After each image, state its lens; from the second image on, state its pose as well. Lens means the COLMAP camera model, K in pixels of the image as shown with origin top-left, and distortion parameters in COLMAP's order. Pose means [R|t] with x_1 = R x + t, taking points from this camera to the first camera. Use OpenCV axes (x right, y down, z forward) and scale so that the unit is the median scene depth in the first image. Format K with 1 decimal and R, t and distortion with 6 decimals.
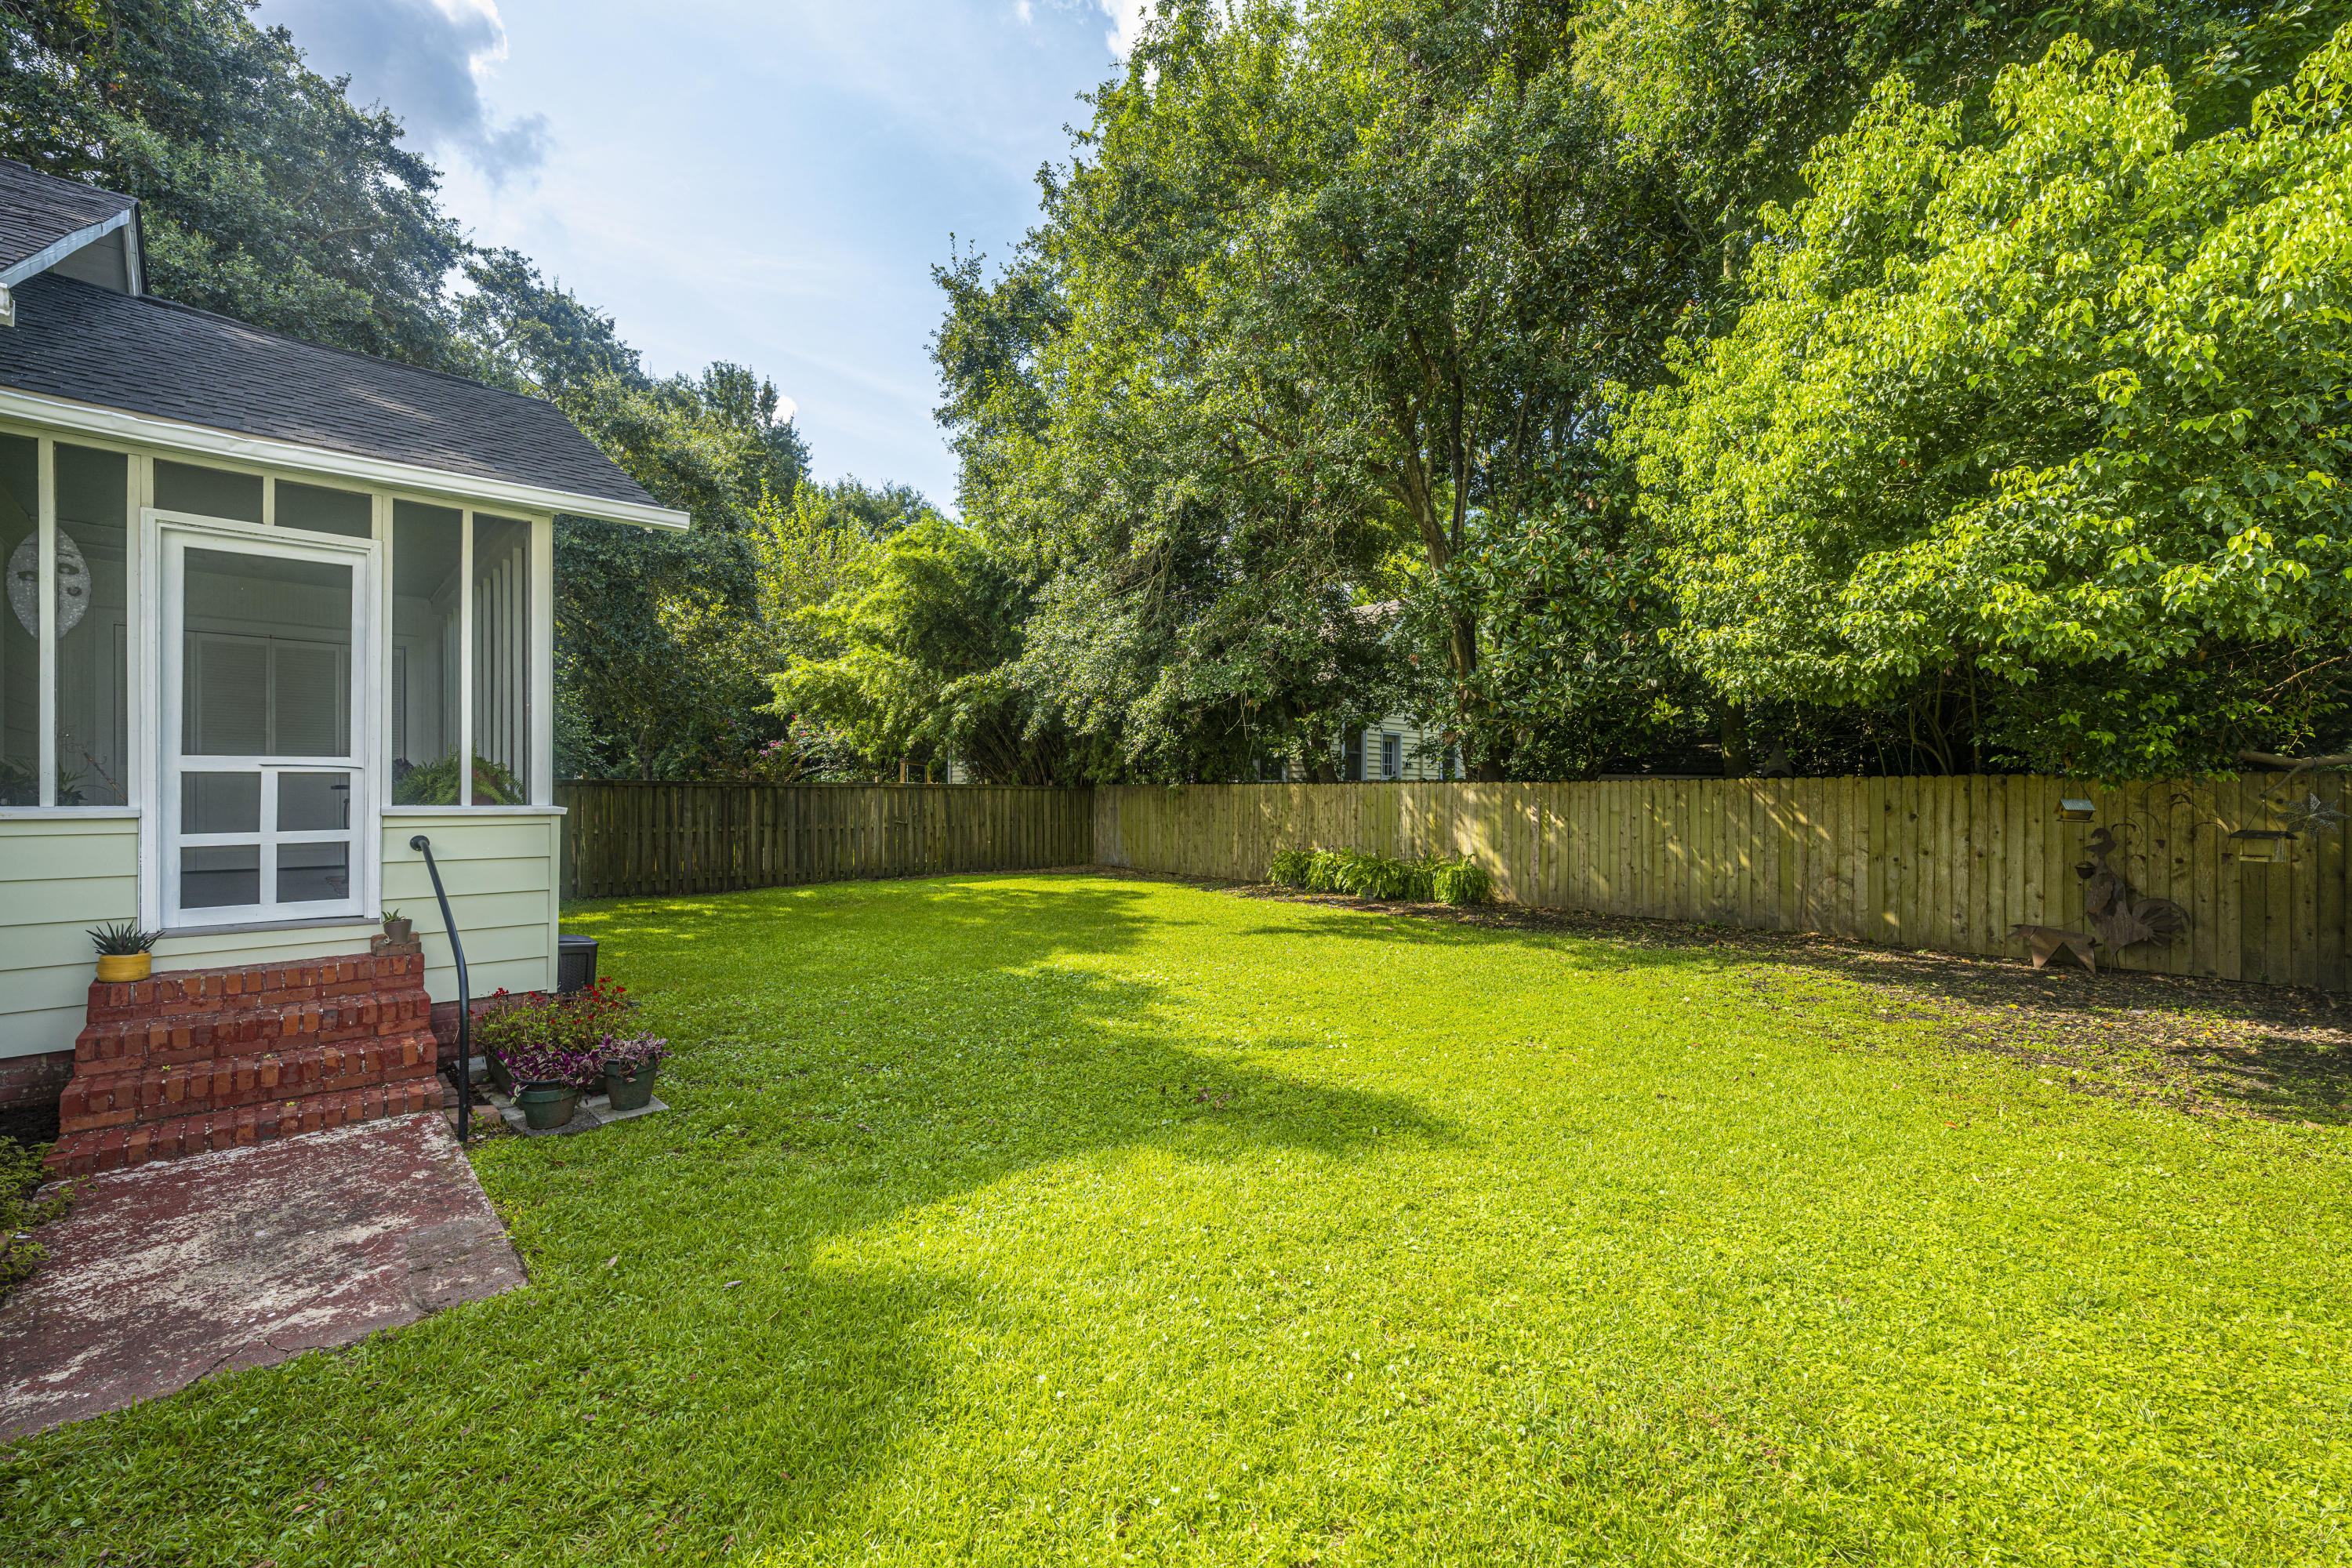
lens RADIAL K [[960.3, 0, 1169.2], [0, 960.3, 776.3], [0, 0, 1]] dist [0.001584, 0.000013]
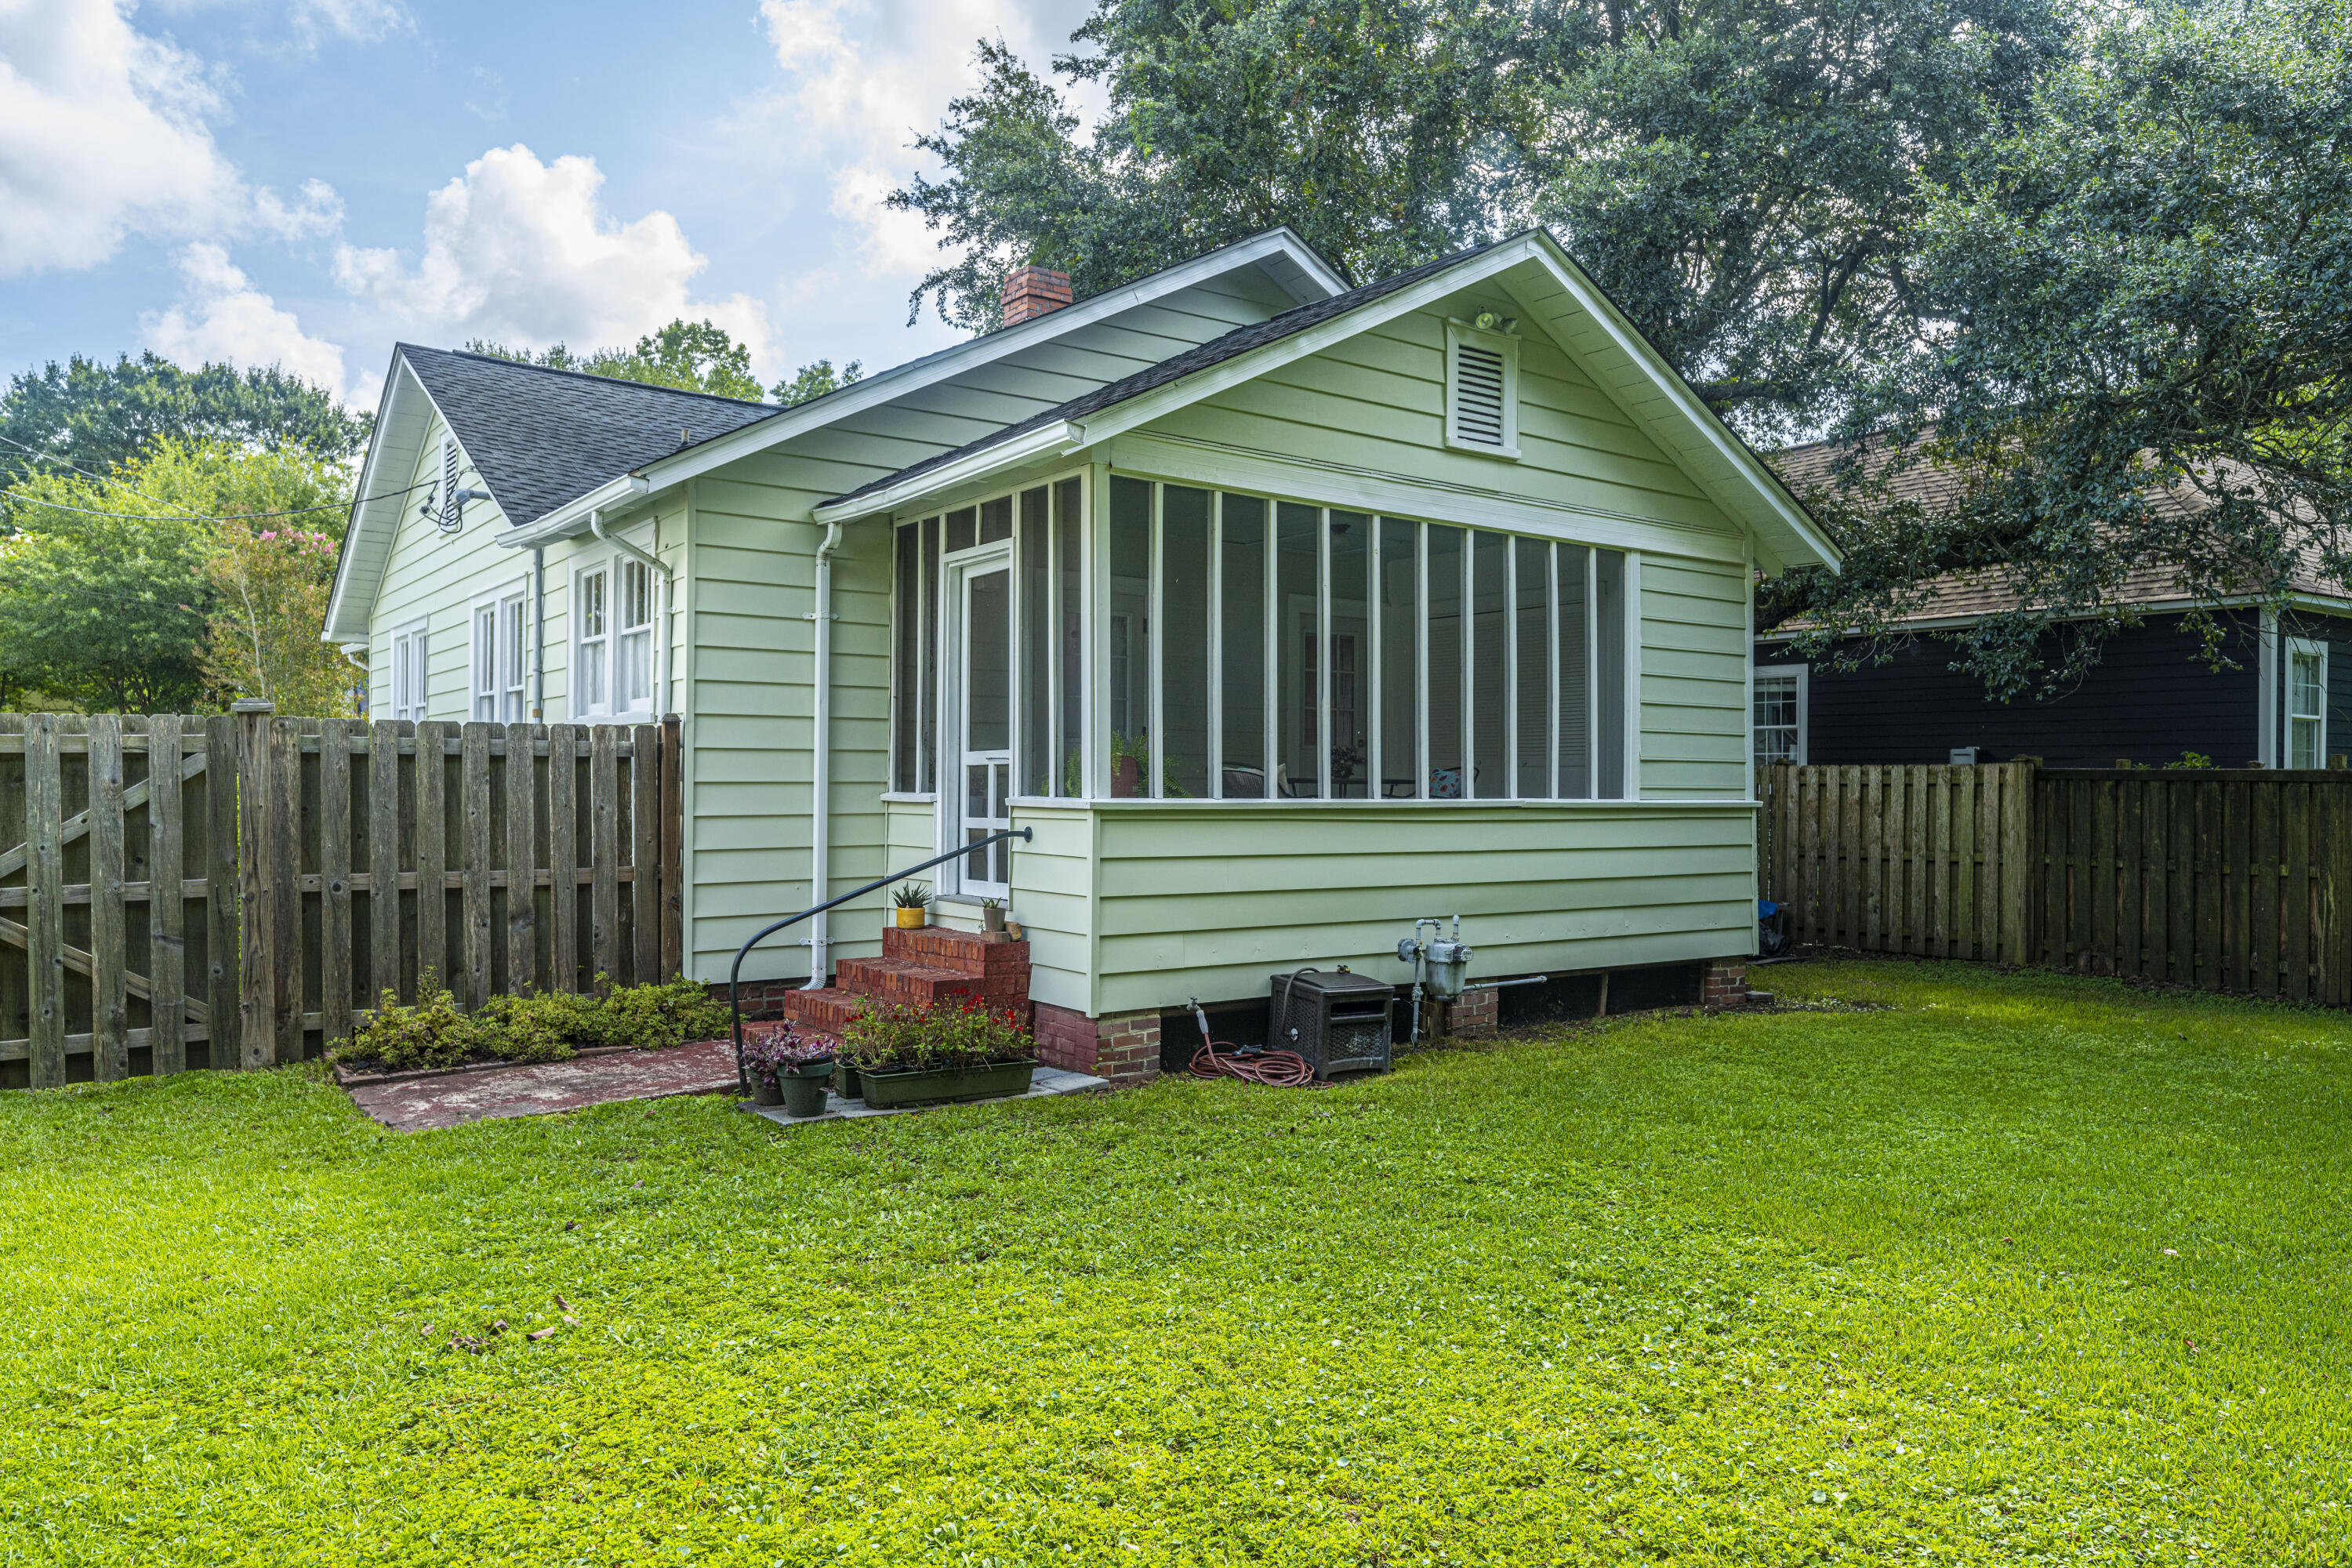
lens RADIAL K [[1566.2, 0, 1176.0], [0, 1566.2, 784.0], [0, 0, 1]] dist [-0.000701, -0.000530]
pose [[-0.159255, 0.004405, -0.987228, 0.808725], [0.007207, 0.999969, 0.003299, 0.013767], [0.987211, -0.006590, -0.159282, 1.463498]]
